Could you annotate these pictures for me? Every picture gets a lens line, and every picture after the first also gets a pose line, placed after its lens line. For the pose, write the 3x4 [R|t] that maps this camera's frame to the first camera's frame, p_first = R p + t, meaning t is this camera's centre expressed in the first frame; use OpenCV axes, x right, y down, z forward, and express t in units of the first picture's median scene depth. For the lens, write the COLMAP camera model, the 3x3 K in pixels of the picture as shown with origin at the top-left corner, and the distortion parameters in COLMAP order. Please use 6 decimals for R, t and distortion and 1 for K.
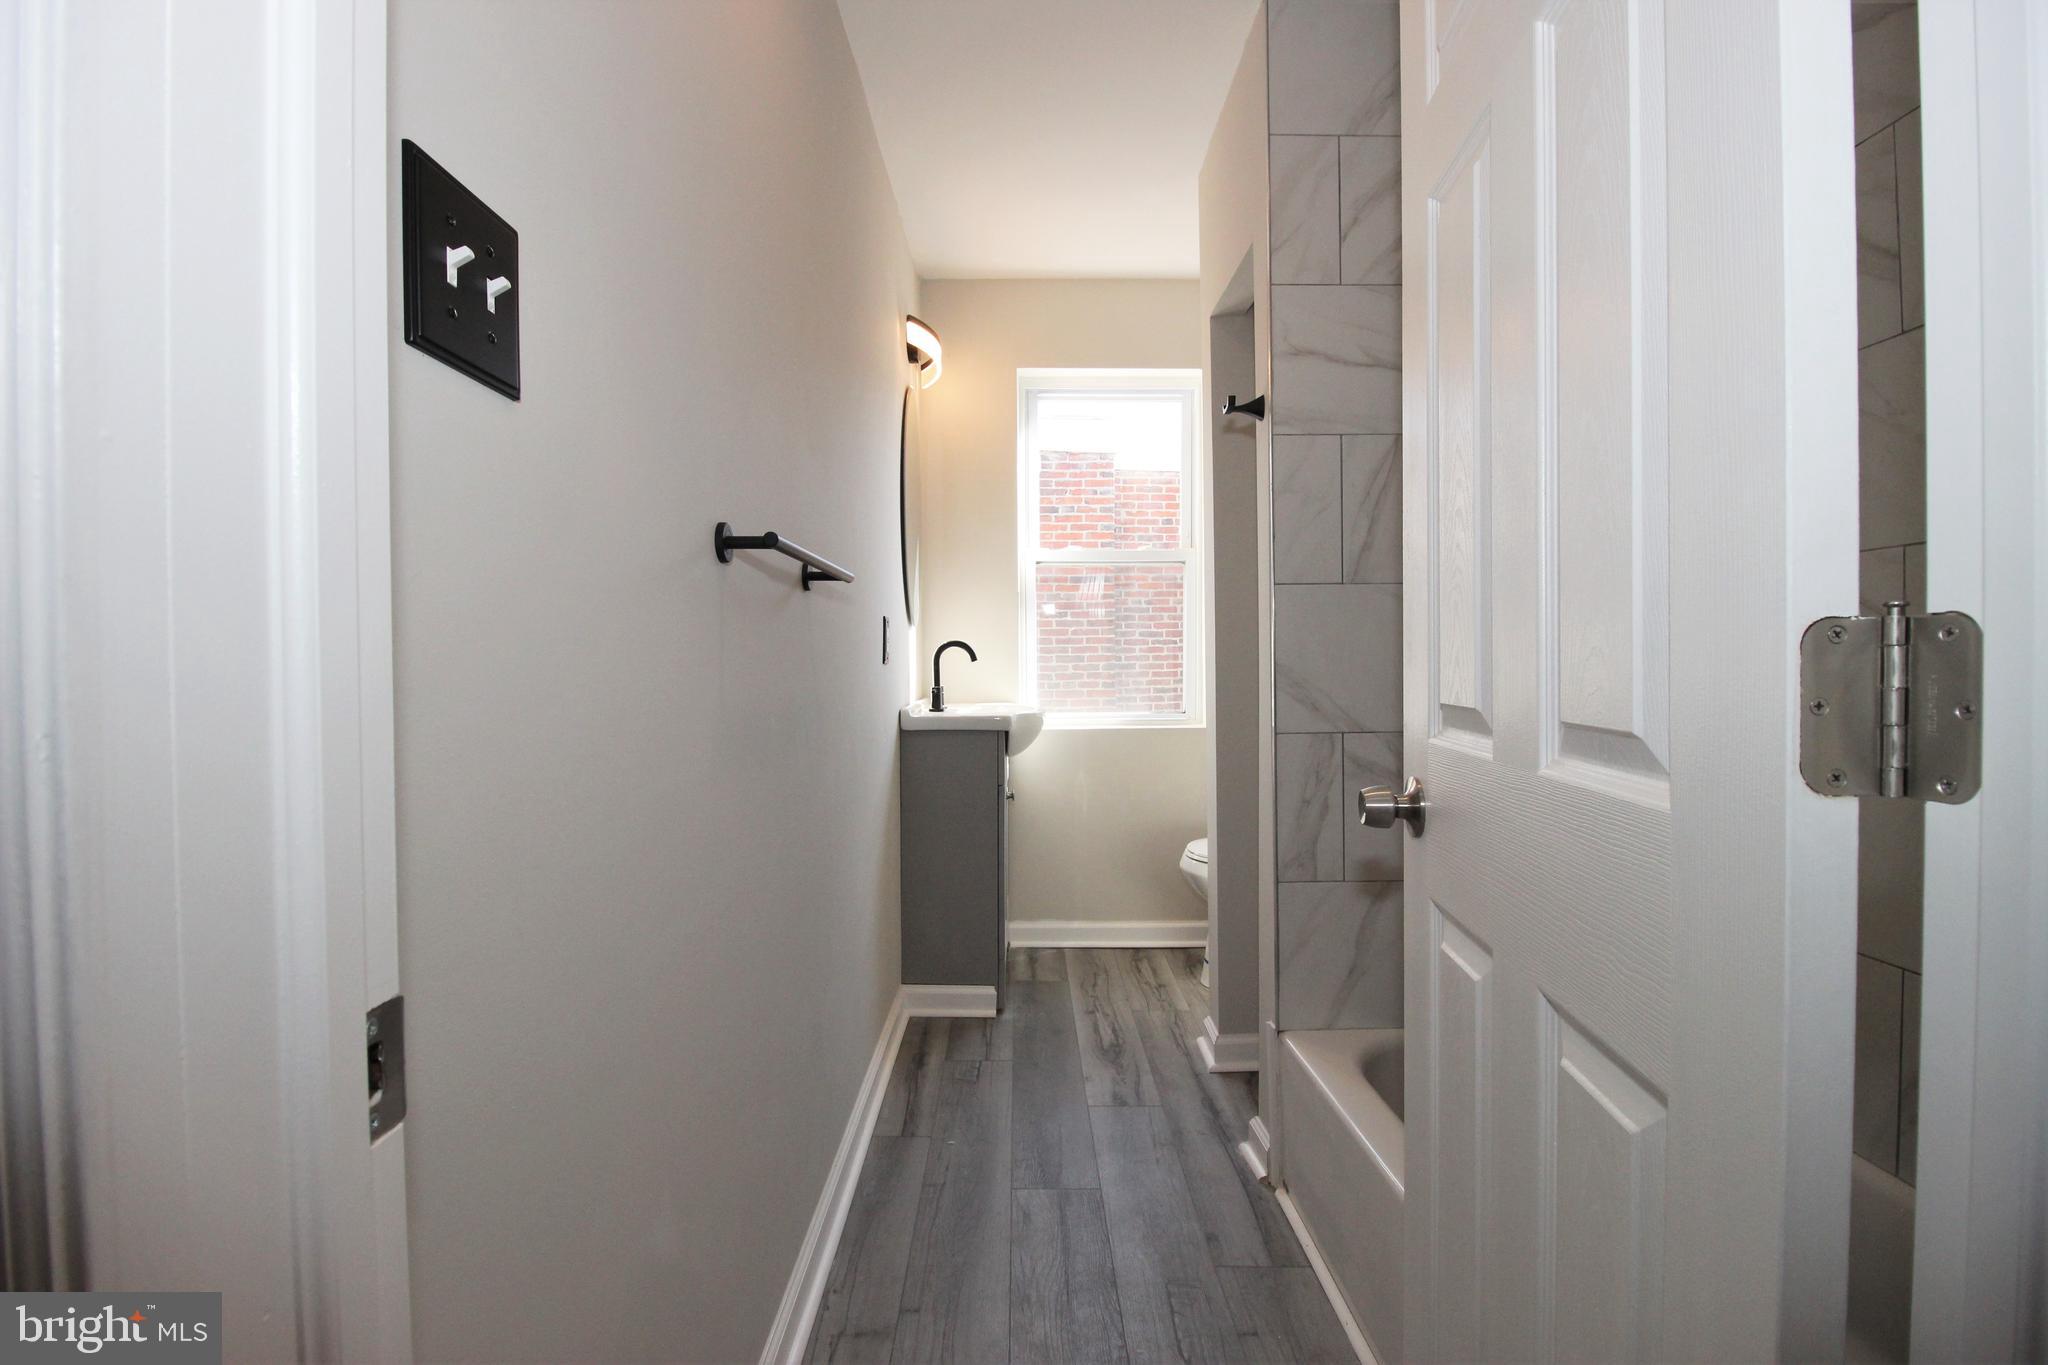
lens RADIAL K [[953.2, 0, 1042.6], [0, 953.2, 681.5], [0, 0, 1]] dist [-0.002050, -0.012517]
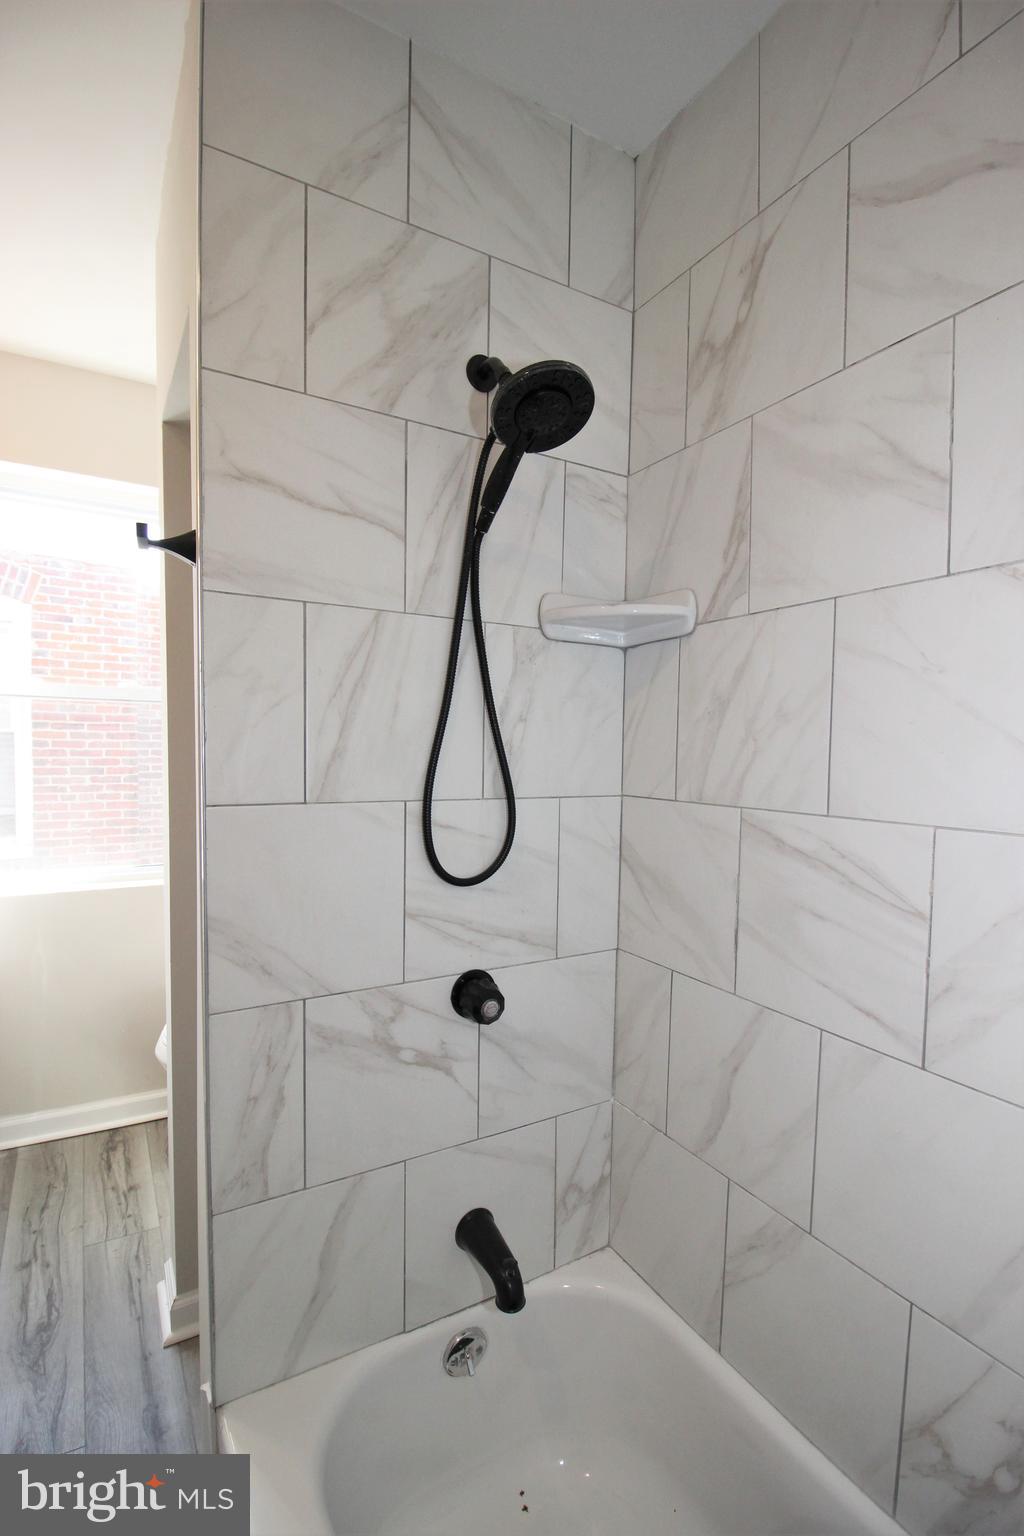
lens RADIAL K [[722.9, 0, 509.7], [0, 722.9, 781.7], [0, 0, 1]] dist [-0.011877, -0.001390]
pose [[0.876853, 0.001926, 0.480755, 0.122953], [-0.017086, 0.999485, 0.027159, -0.091763], [-0.480456, -0.032028, 0.876434, 0.286812]]
